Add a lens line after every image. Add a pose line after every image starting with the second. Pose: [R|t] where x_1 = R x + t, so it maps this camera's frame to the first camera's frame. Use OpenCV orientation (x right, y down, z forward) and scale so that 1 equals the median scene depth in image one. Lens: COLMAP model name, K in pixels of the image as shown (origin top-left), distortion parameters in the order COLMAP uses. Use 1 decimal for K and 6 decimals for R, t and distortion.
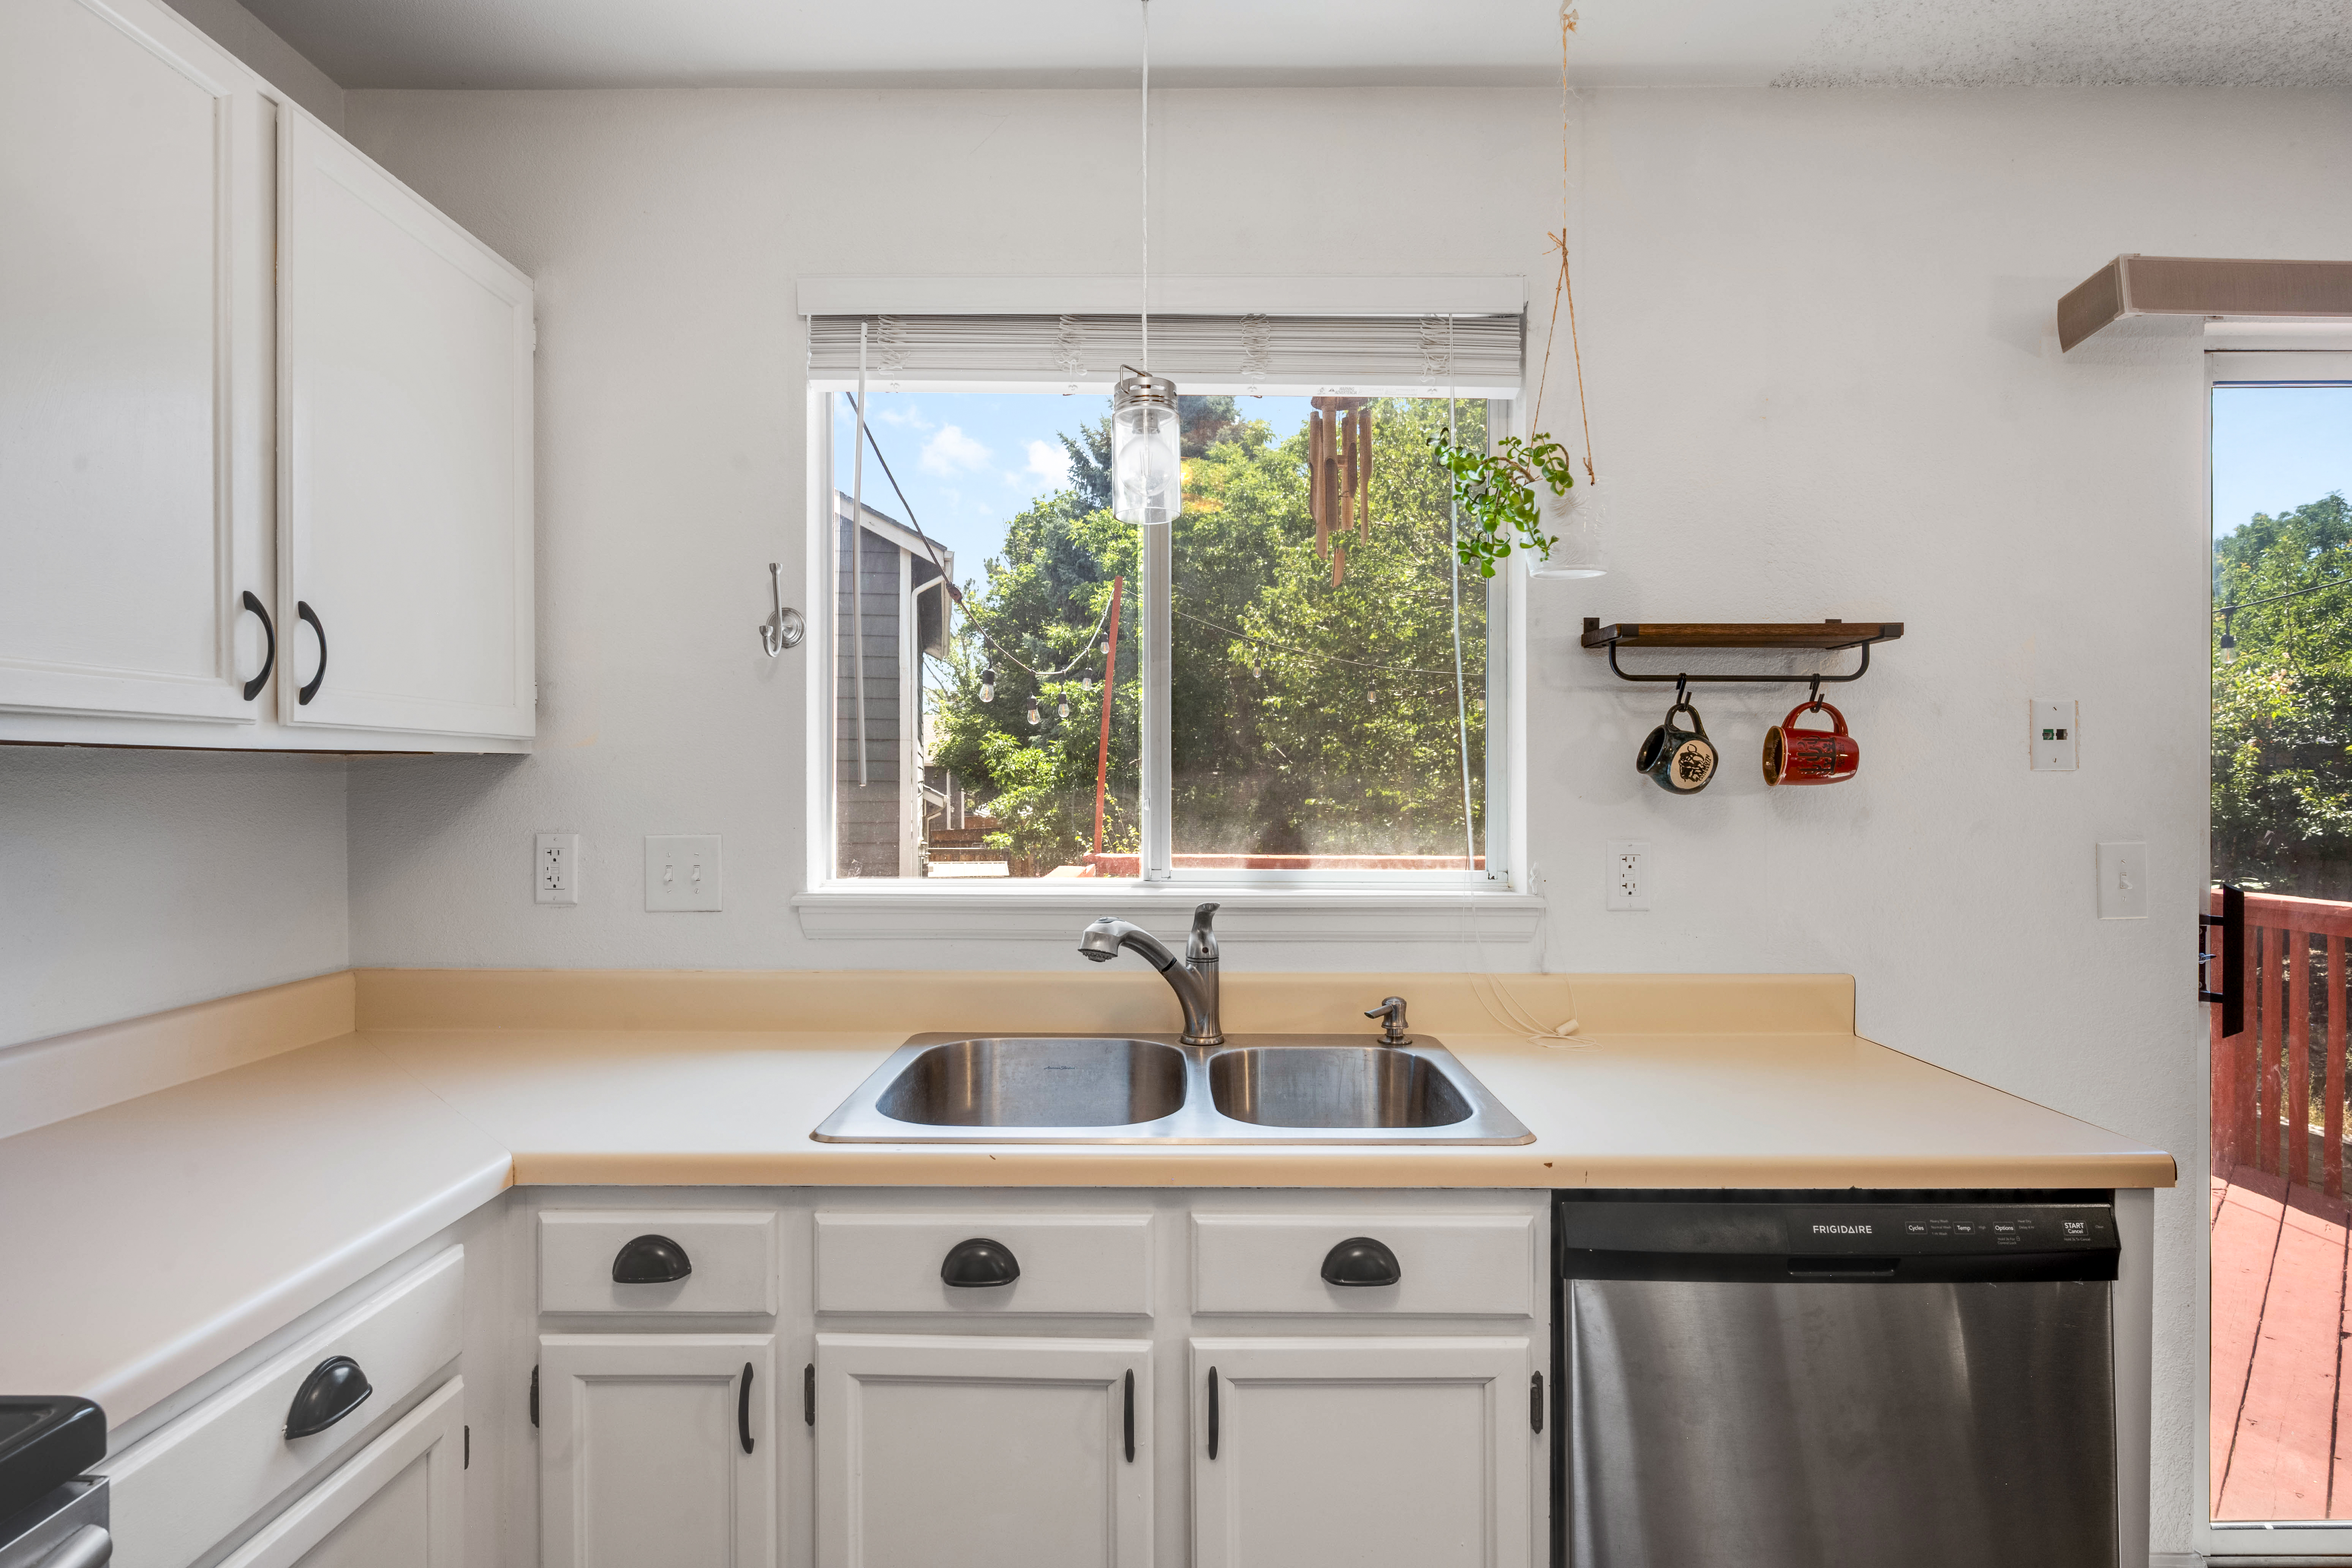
lens RADIAL K [[1140.9, 0, 1163.1], [0, 1140.9, 797.9], [0, 0, 1]] dist [-0.003976, -0.000803]
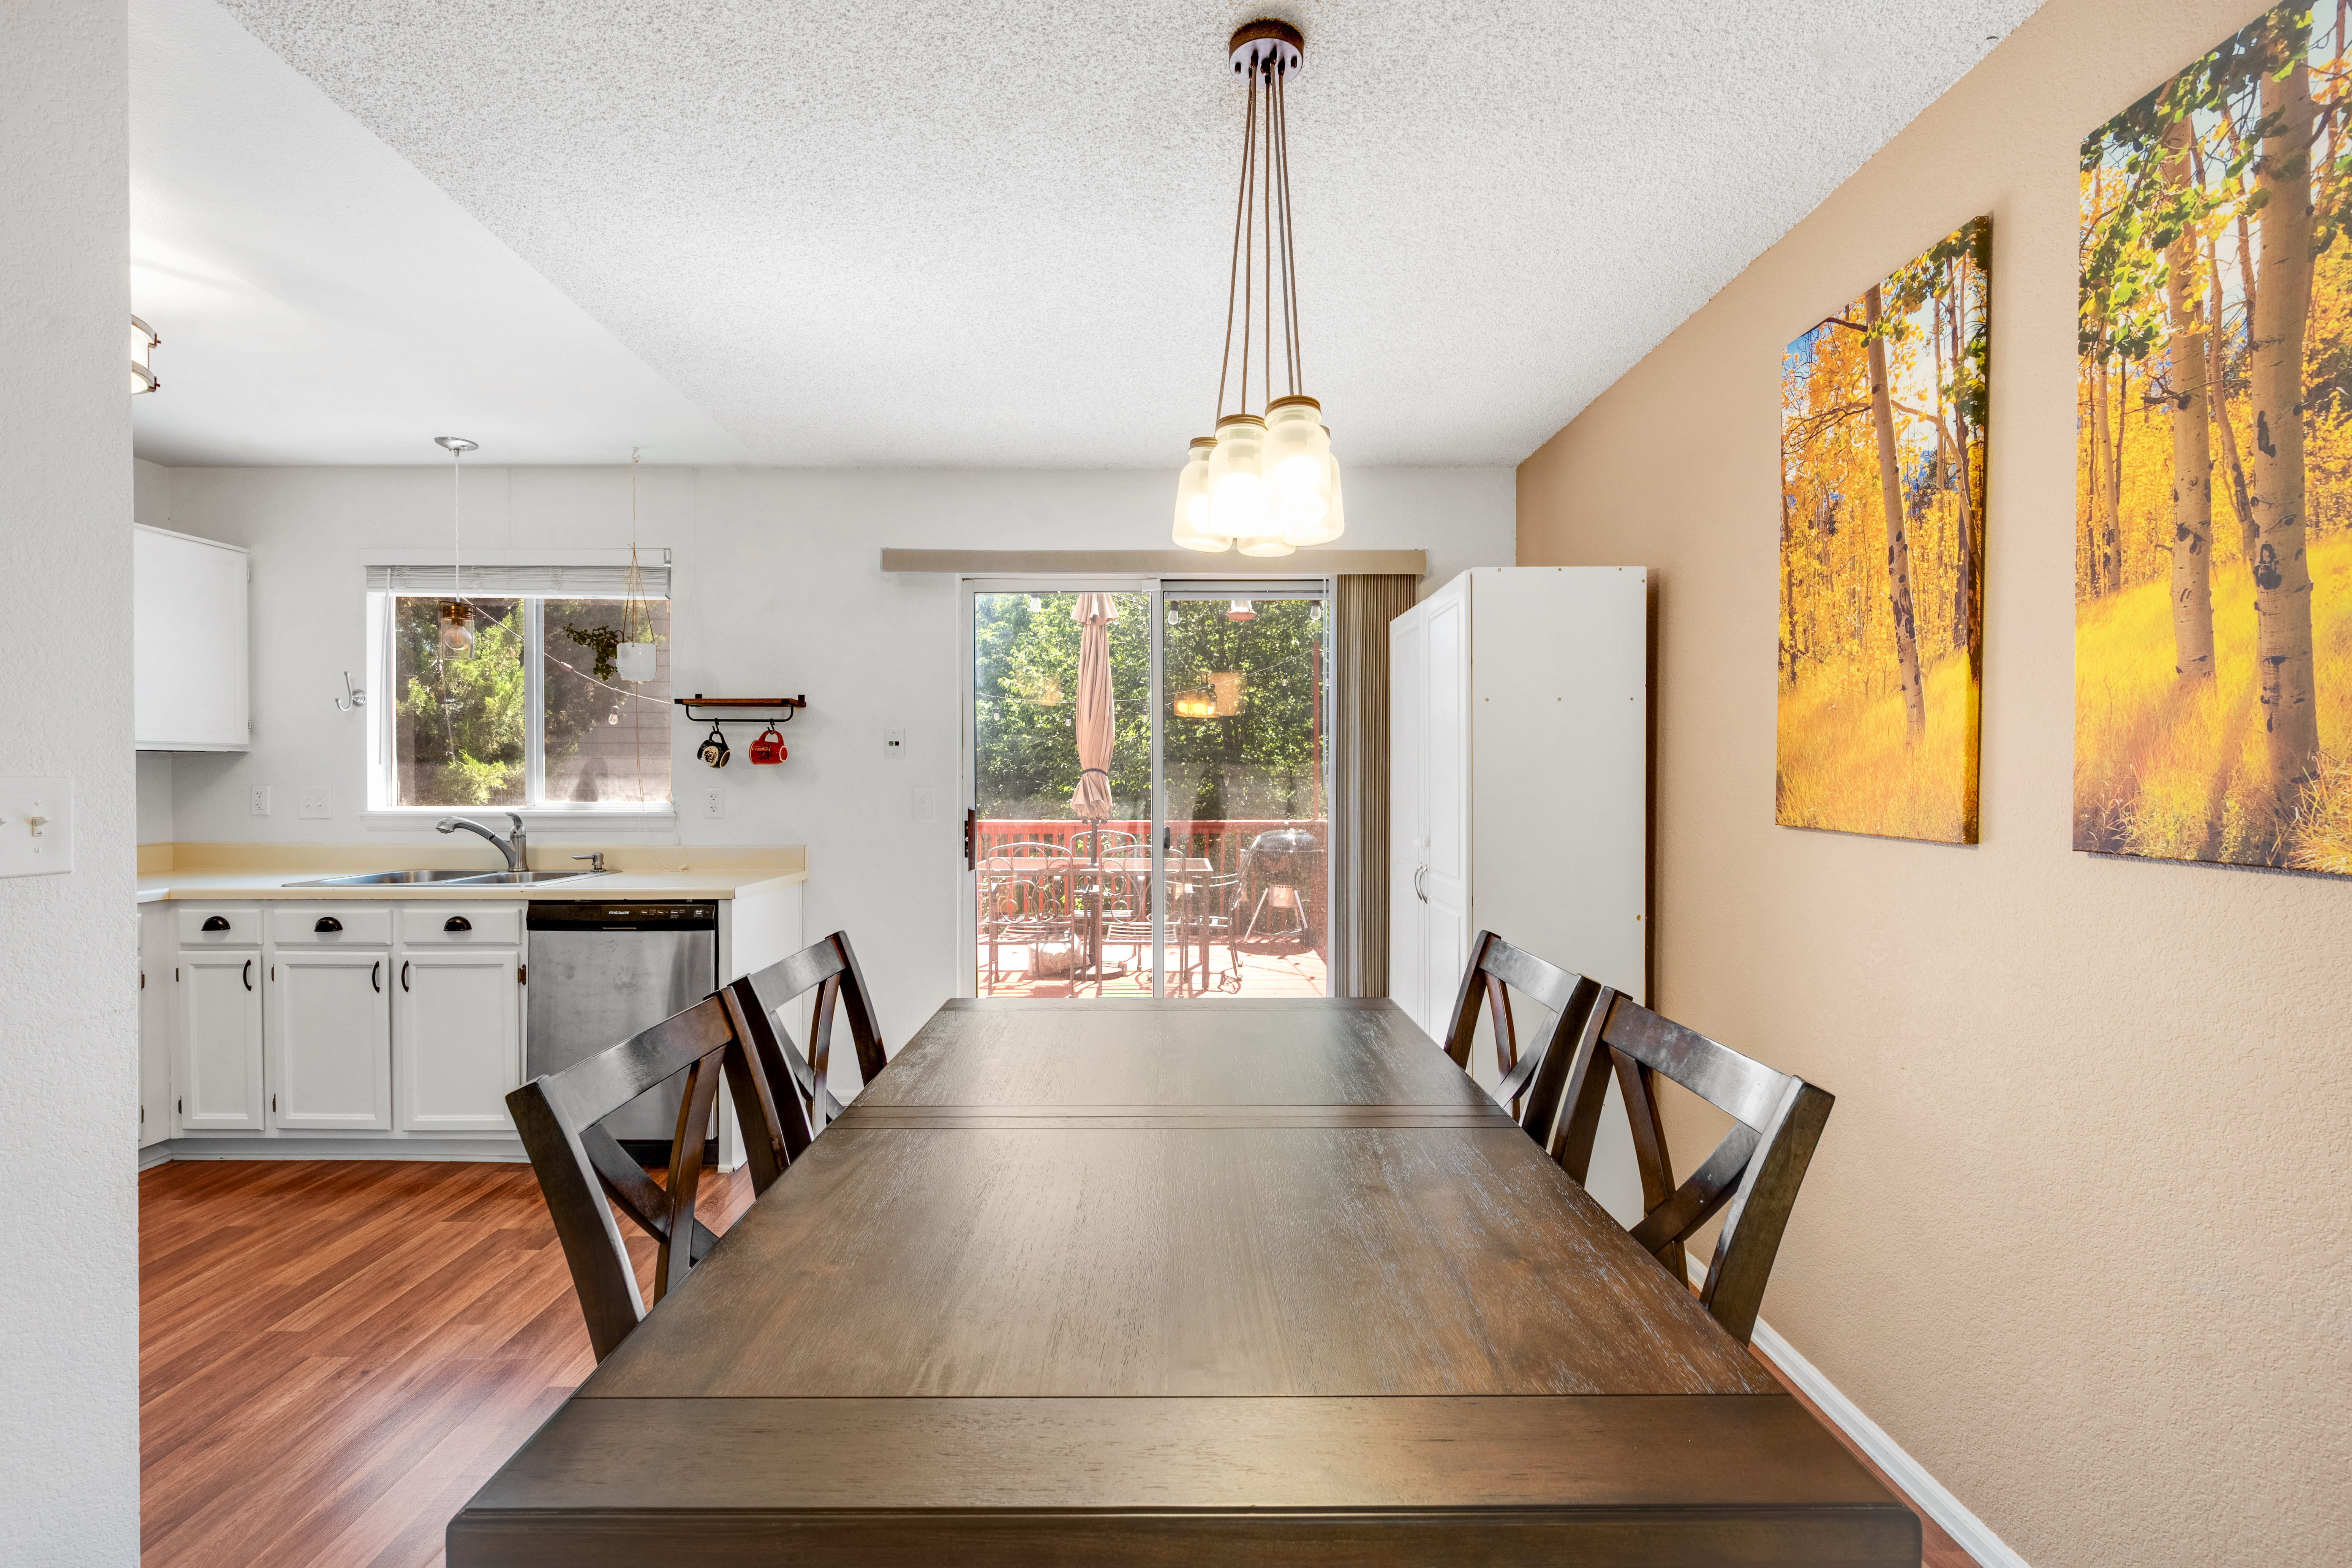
lens RADIAL K [[974.0, 0, 1165.2], [0, 974.0, 785.9], [0, 0, 1]] dist [-0.002923, -0.000015]
pose [[0.999935, 0.000872, 0.011350, 1.385078], [-0.000817, 0.999988, -0.004885, 0.043044], [-0.011354, 0.004875, 0.999924, -1.076340]]
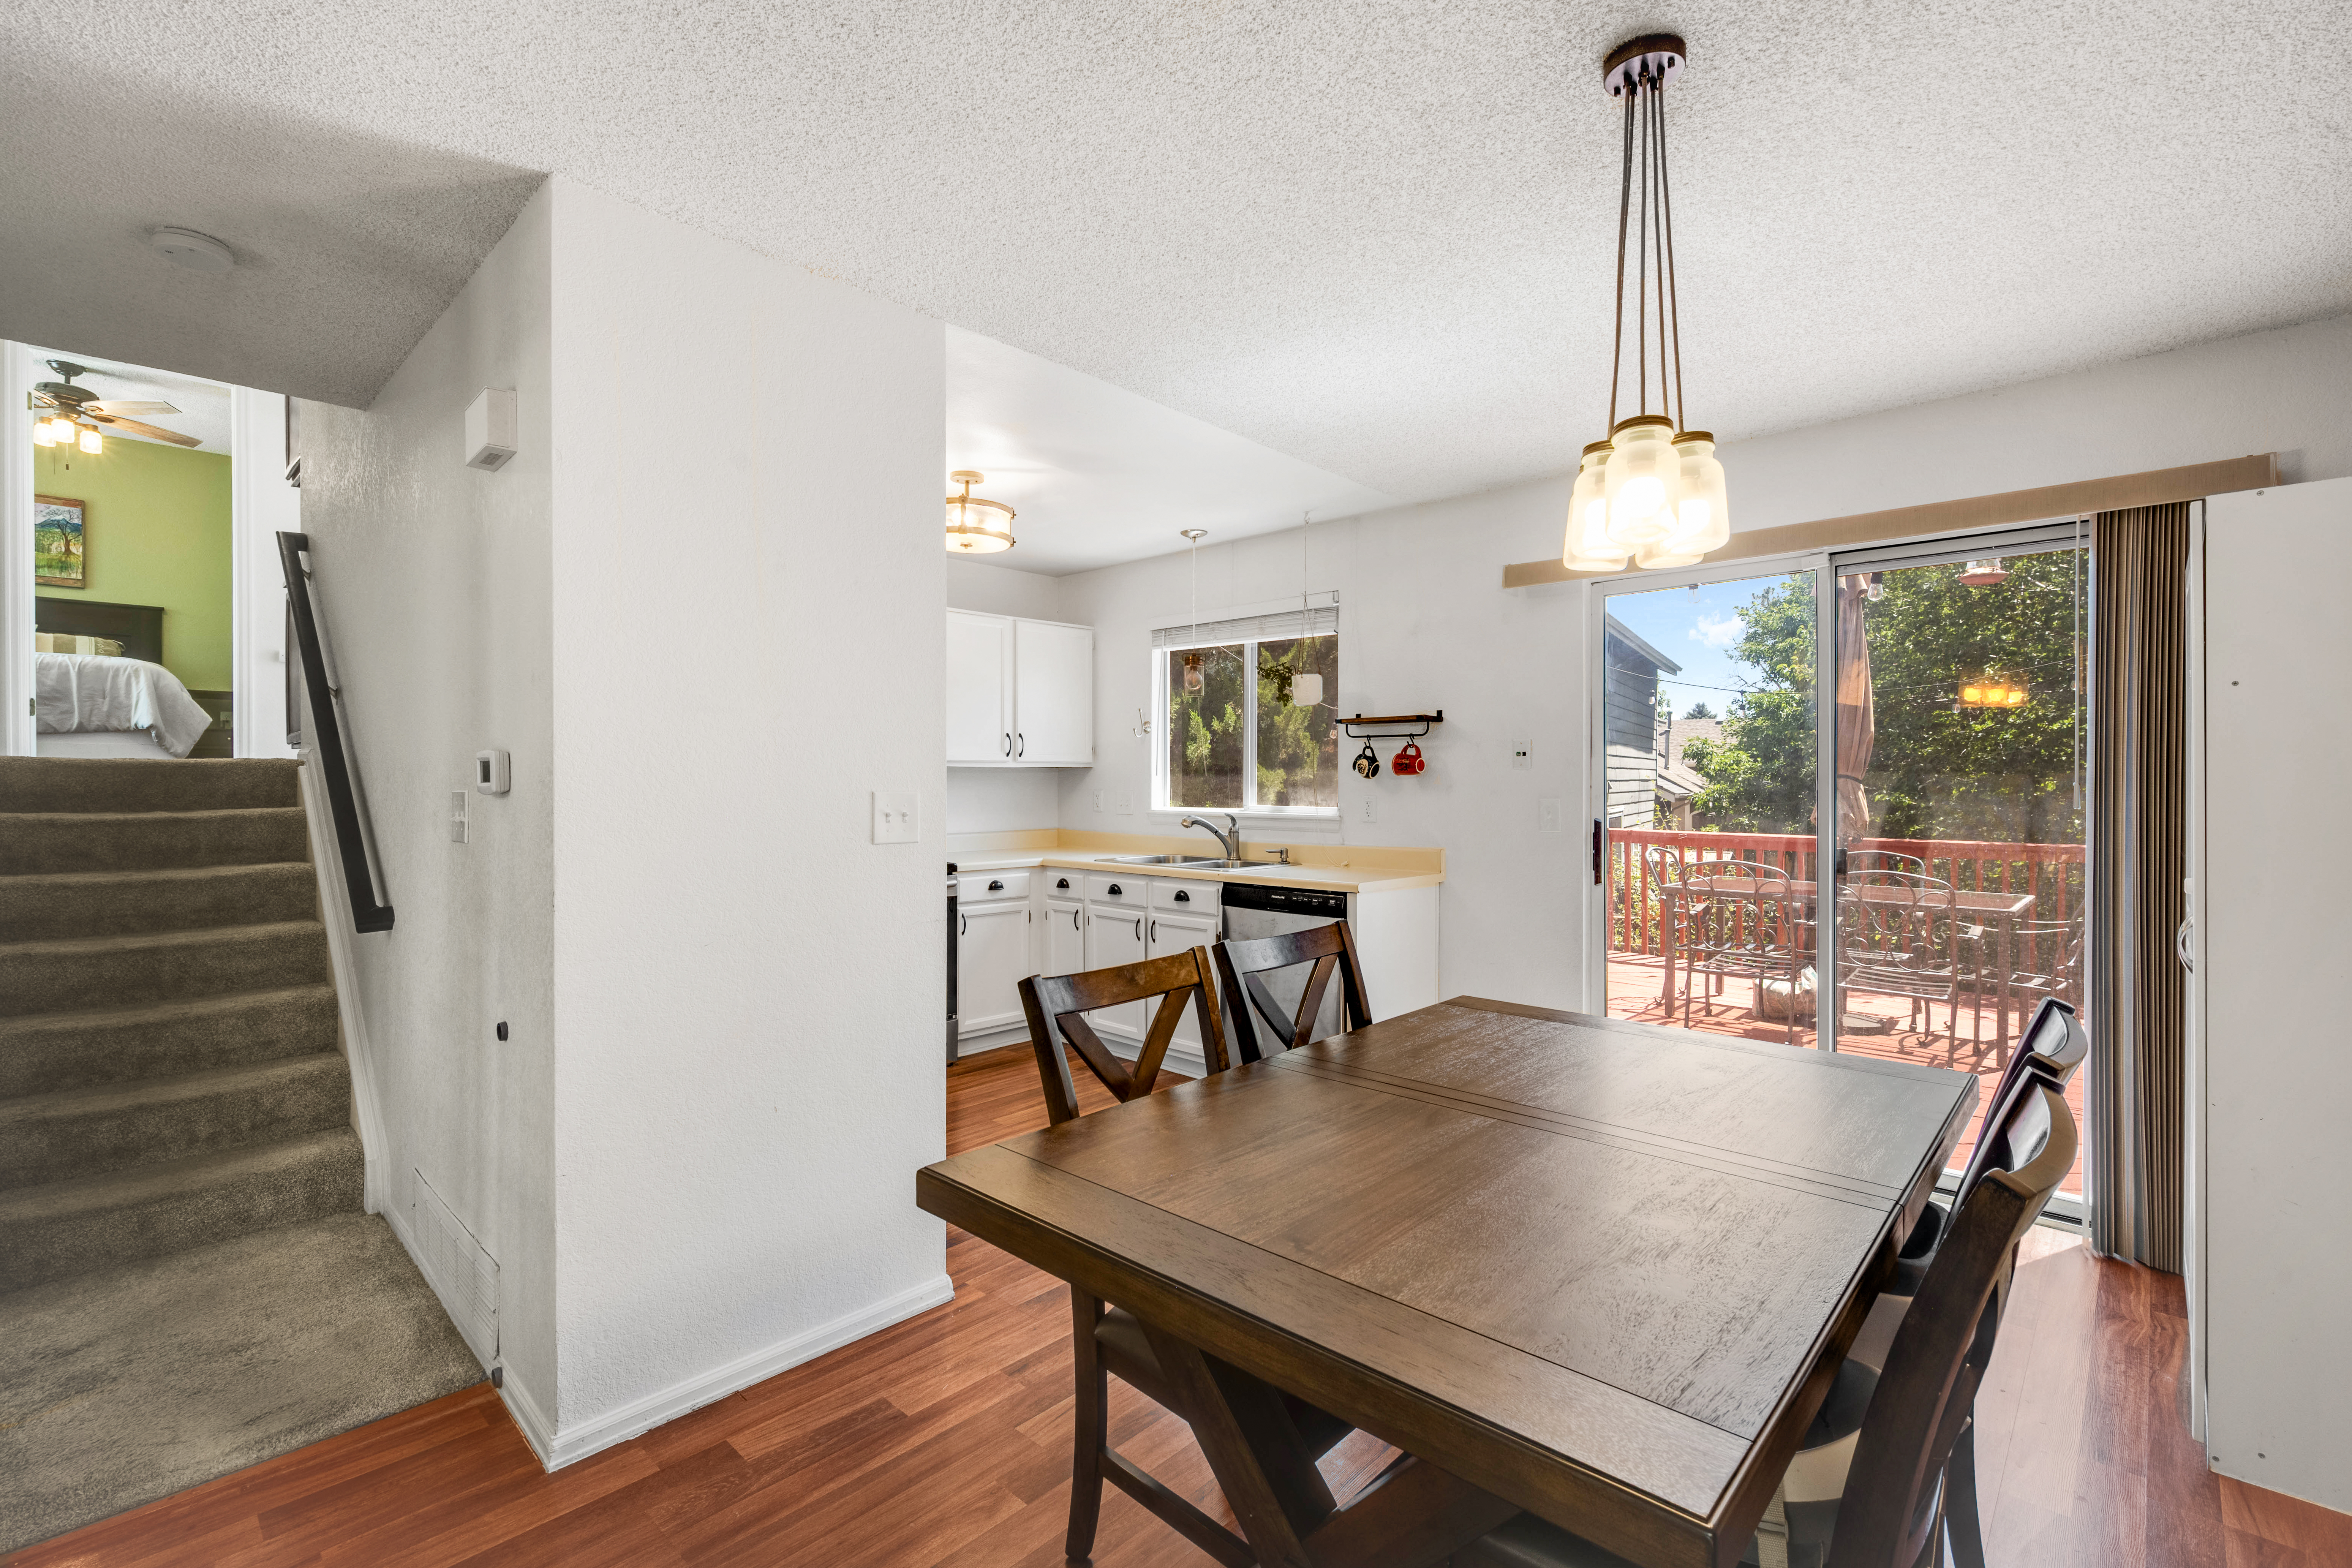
lens RADIAL K [[1034.7, 0, 1179.9], [0, 1034.7, 781.2], [0, 0, 1]] dist [-0.001401, 0.000755]
pose [[0.739289, 0.002339, -0.673384, 1.805525], [-0.011453, 0.999893, -0.009102, 0.030909], [0.673291, 0.014441, 0.739237, -1.156610]]
